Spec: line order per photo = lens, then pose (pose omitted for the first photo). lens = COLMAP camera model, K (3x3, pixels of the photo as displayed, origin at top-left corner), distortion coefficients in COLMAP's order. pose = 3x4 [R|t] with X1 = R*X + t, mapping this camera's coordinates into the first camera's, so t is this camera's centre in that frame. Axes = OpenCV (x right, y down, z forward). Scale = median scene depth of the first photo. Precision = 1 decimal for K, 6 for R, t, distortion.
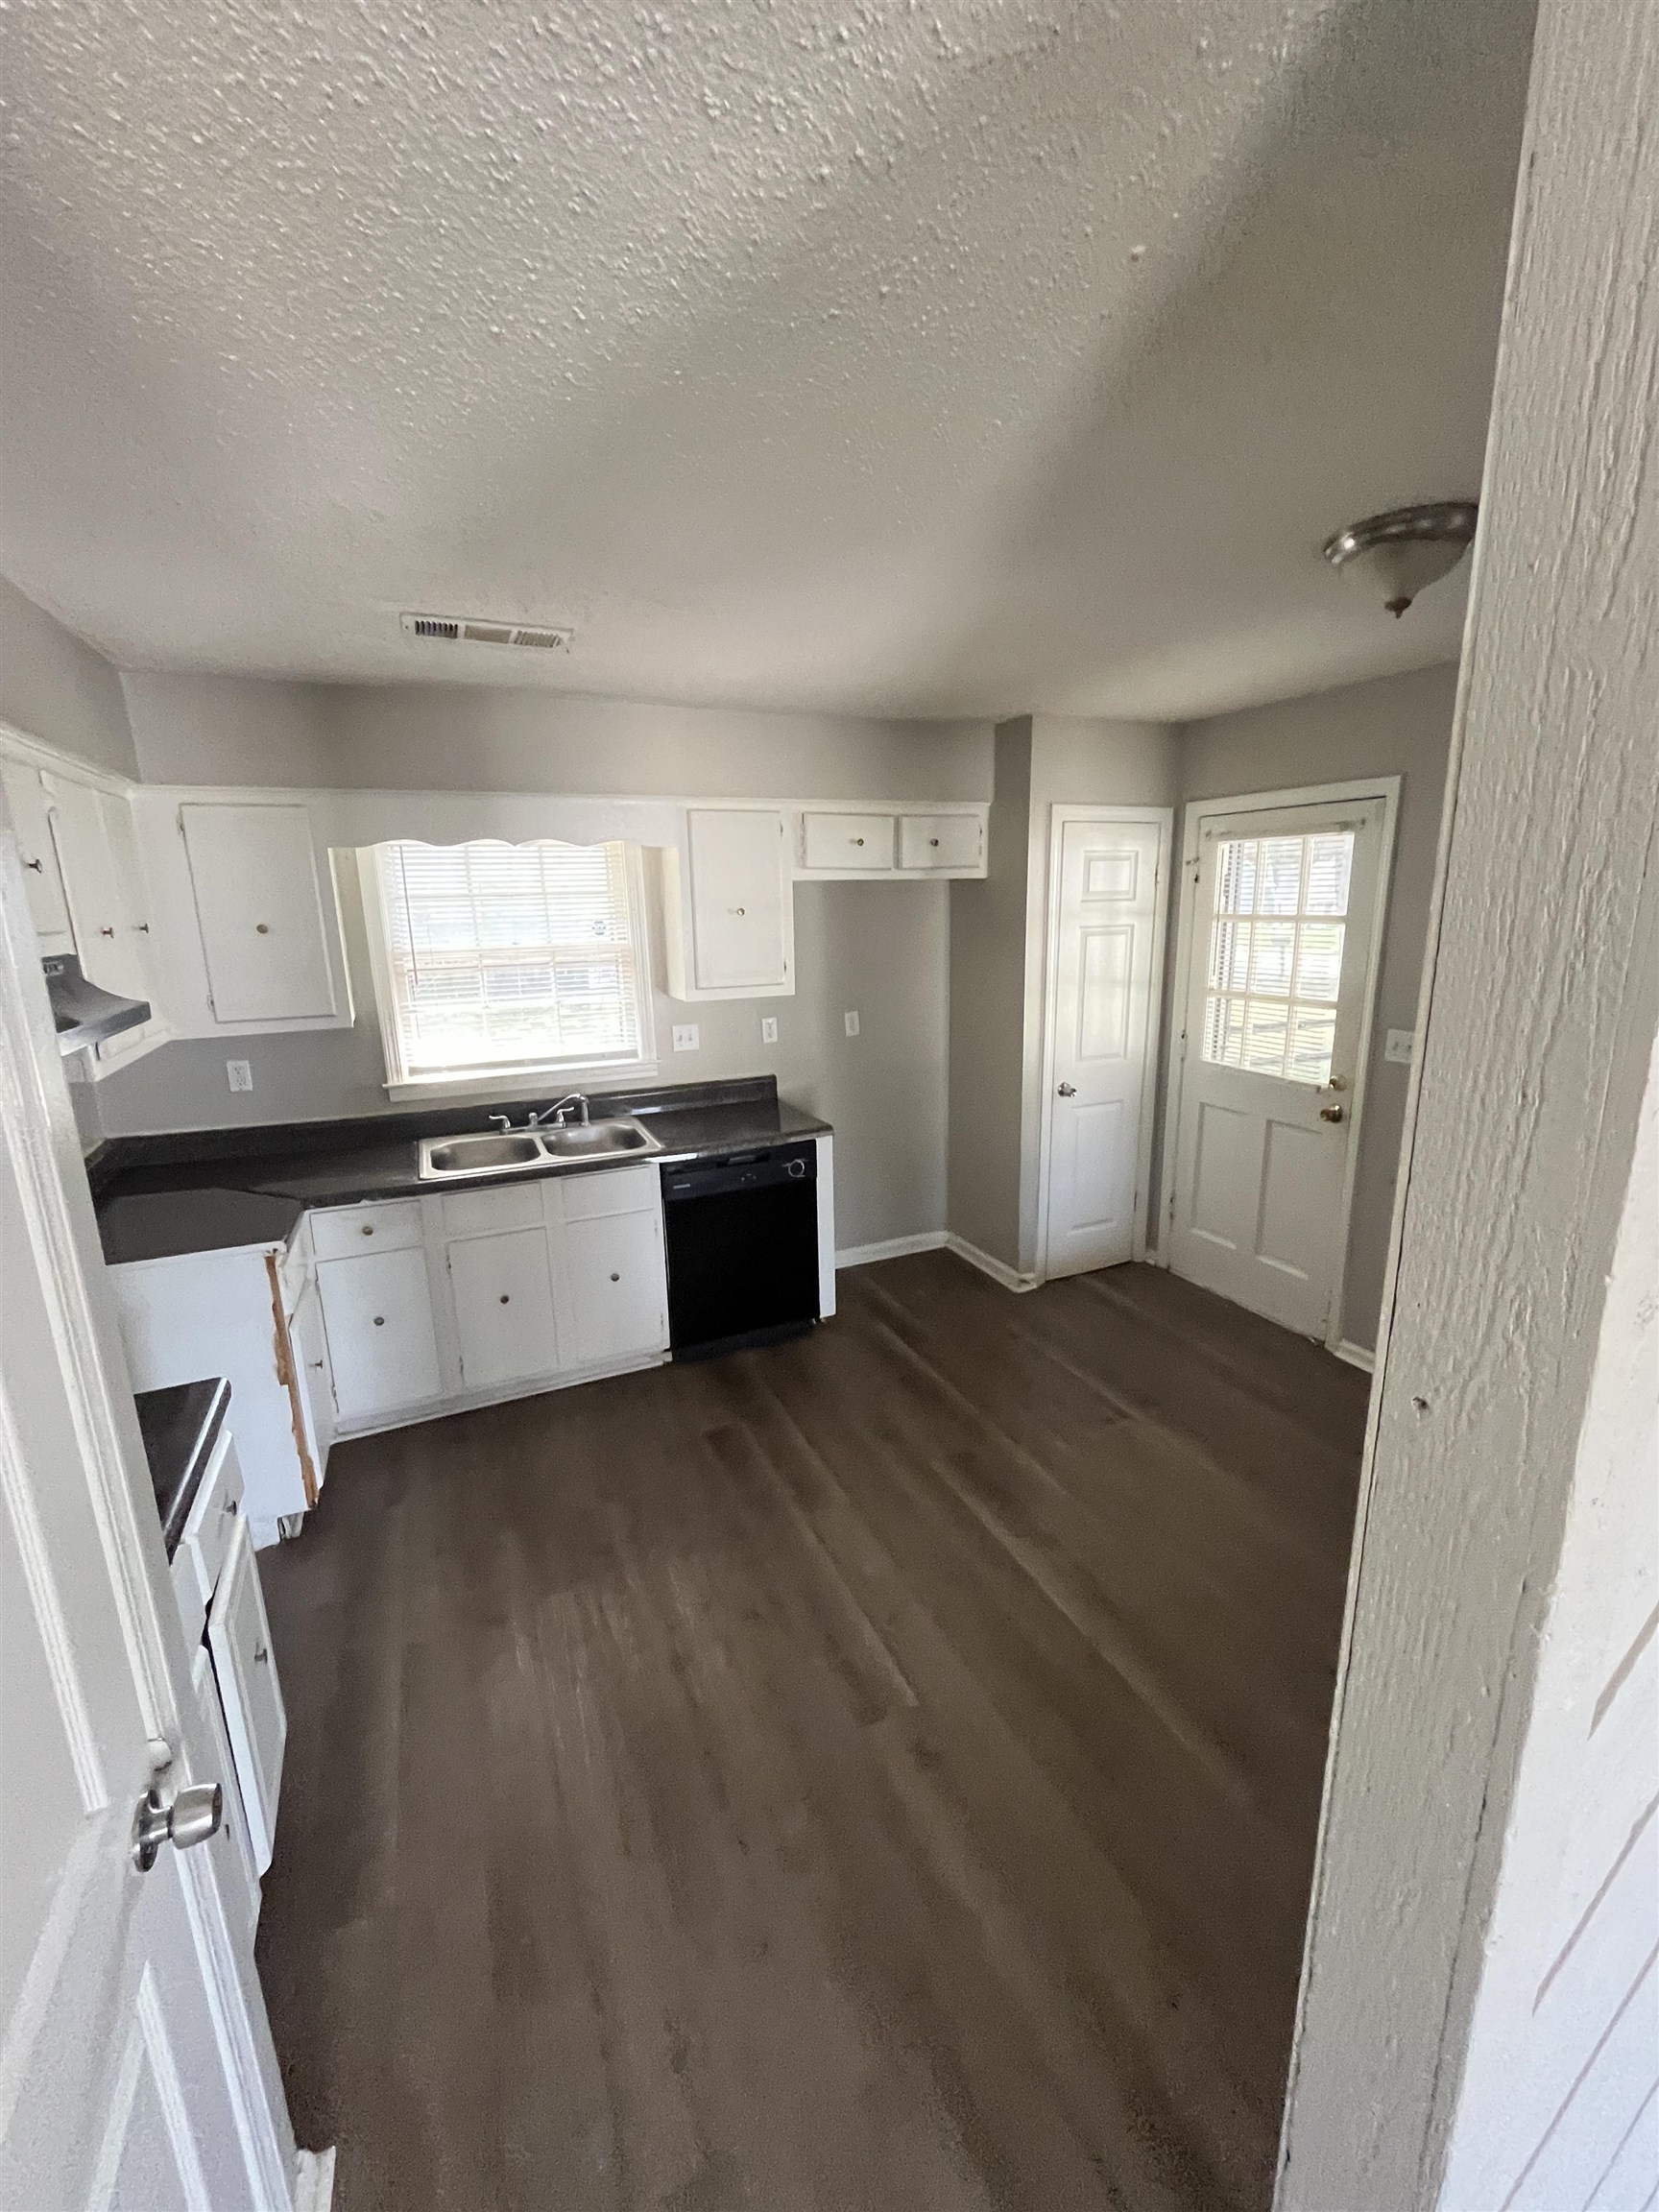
lens RADIAL K [[897.7, 0, 823.6], [0, 897.7, 1098.9], [0, 0, 1]] dist [-0.002787, 0.000305]
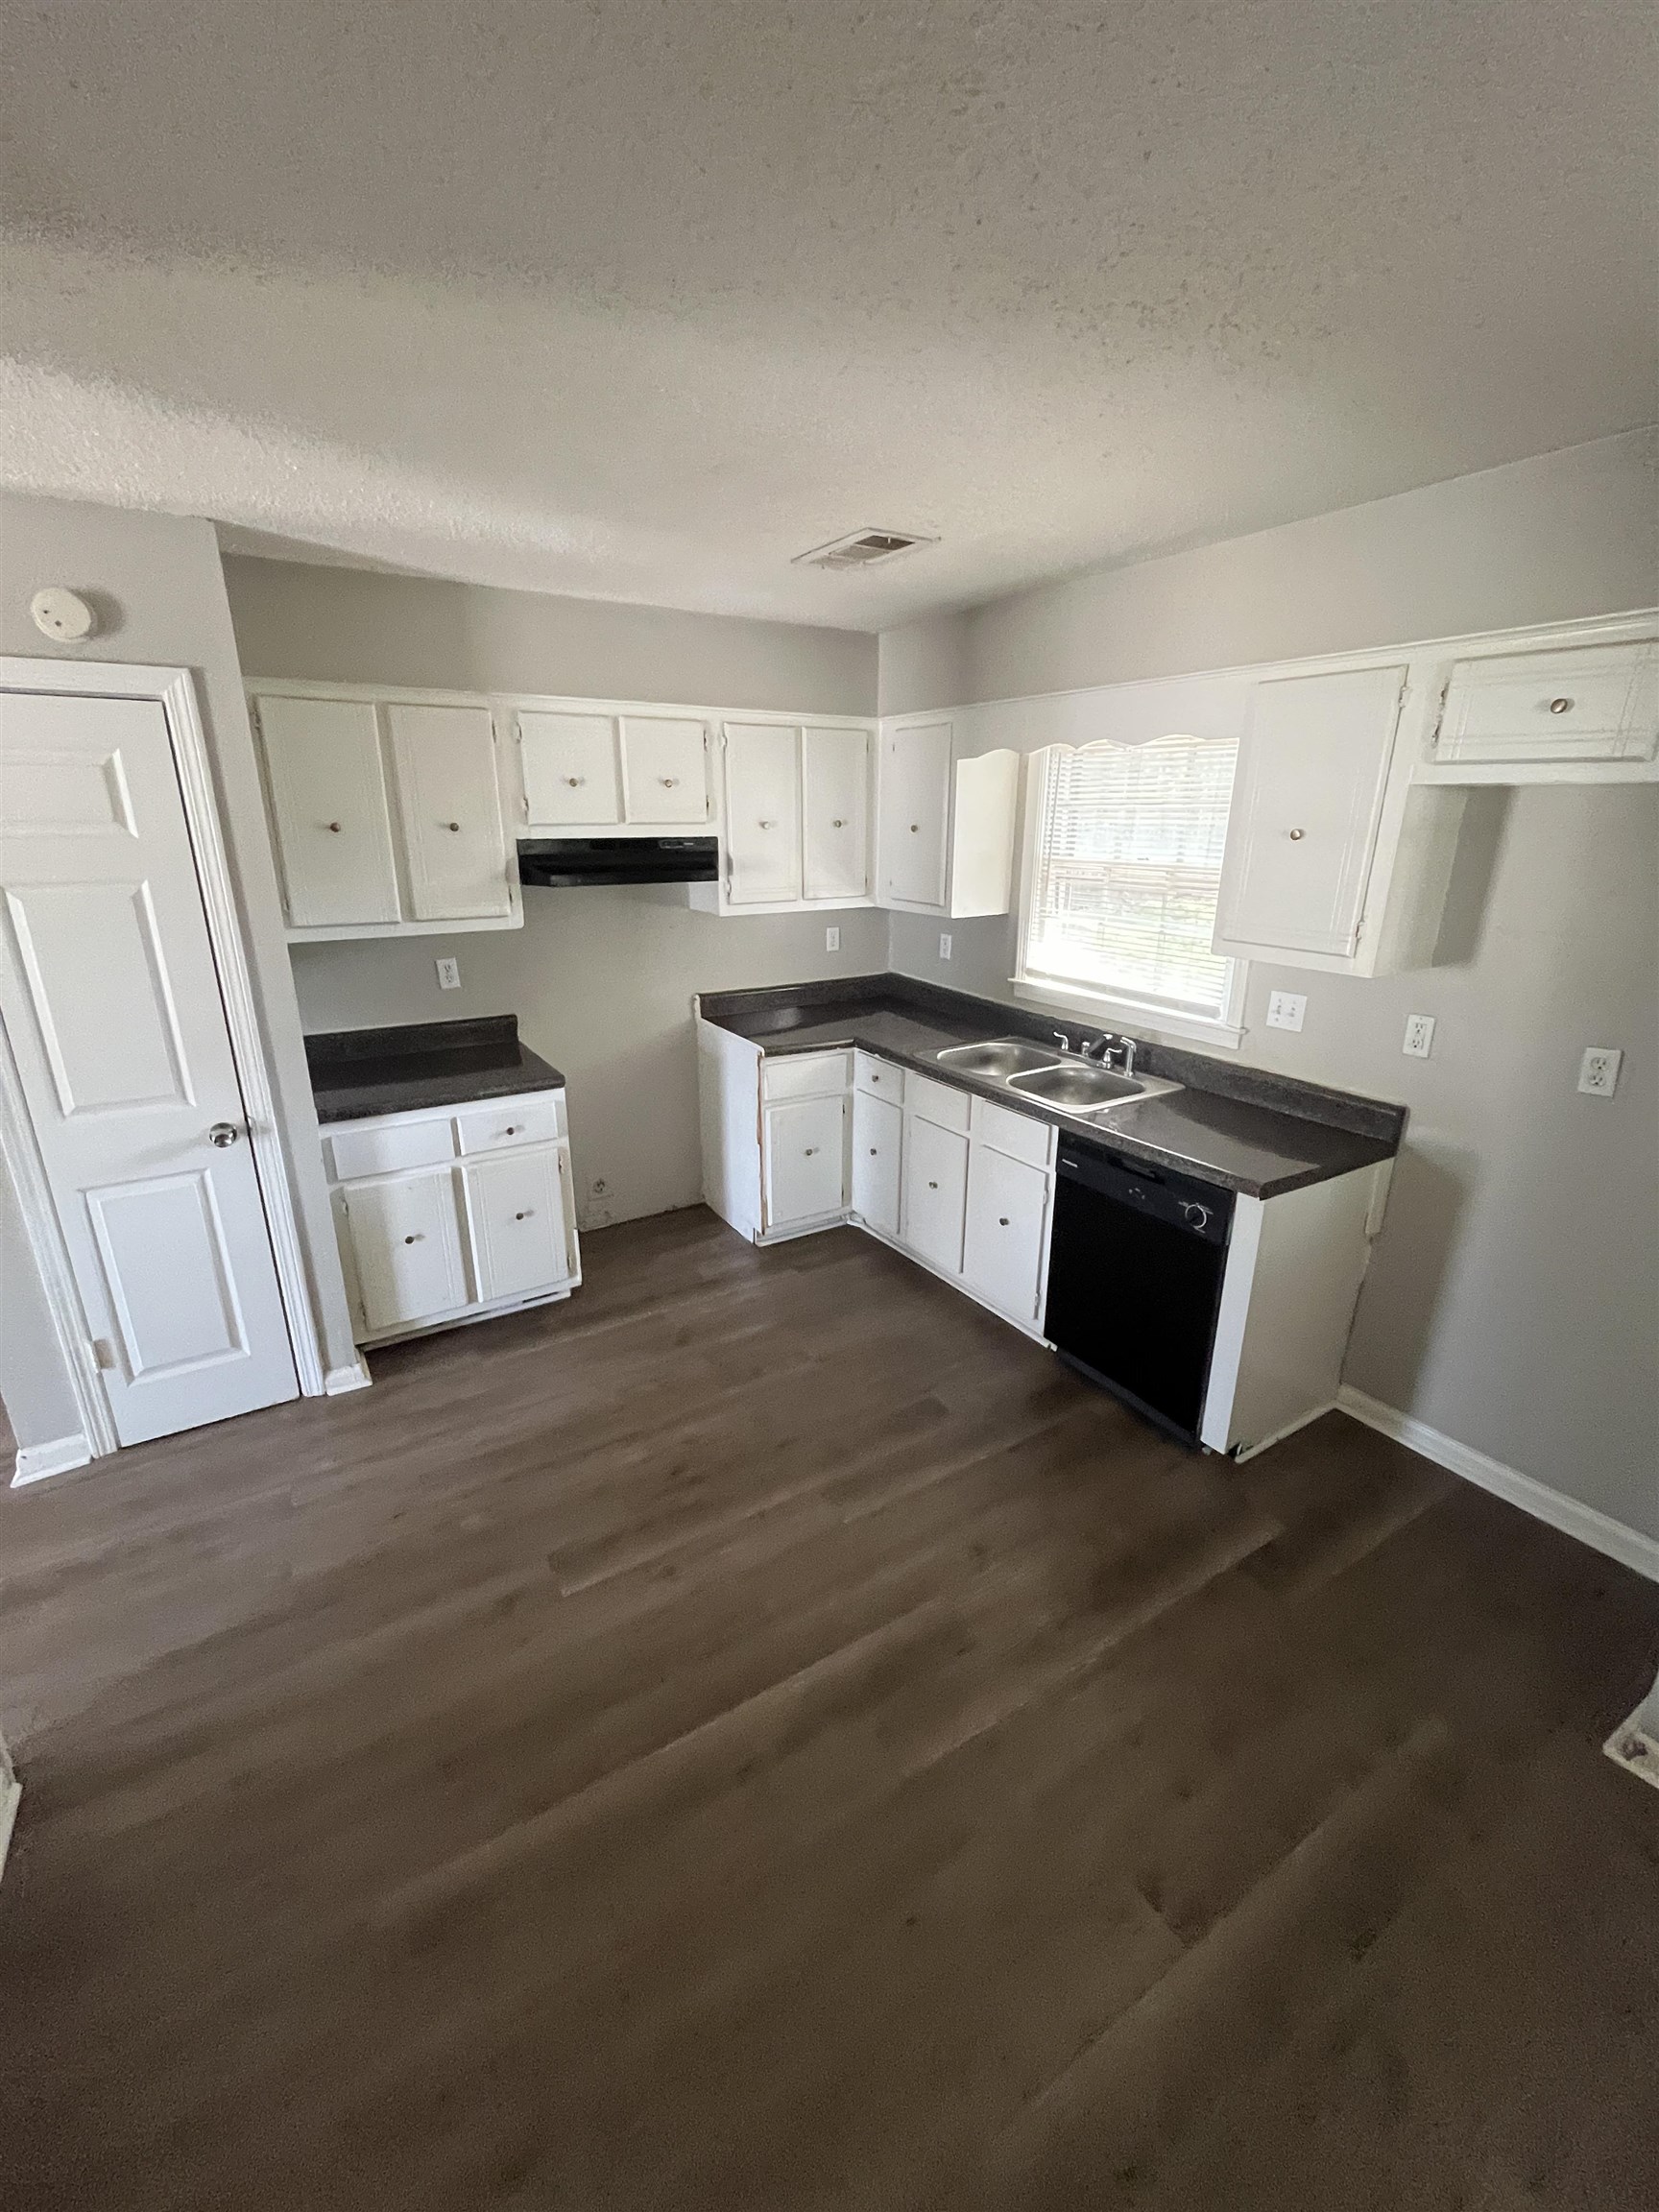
lens RADIAL K [[897.7, 0, 820.8], [0, 897.7, 1102.8], [0, 0, 1]] dist [-0.002787, 0.000305]
pose [[0.128872, 0.323895, -0.937275, 0.548178], [-0.229101, 0.929311, 0.289643, -0.135789], [0.964834, 0.177404, 0.193967, 0.569502]]
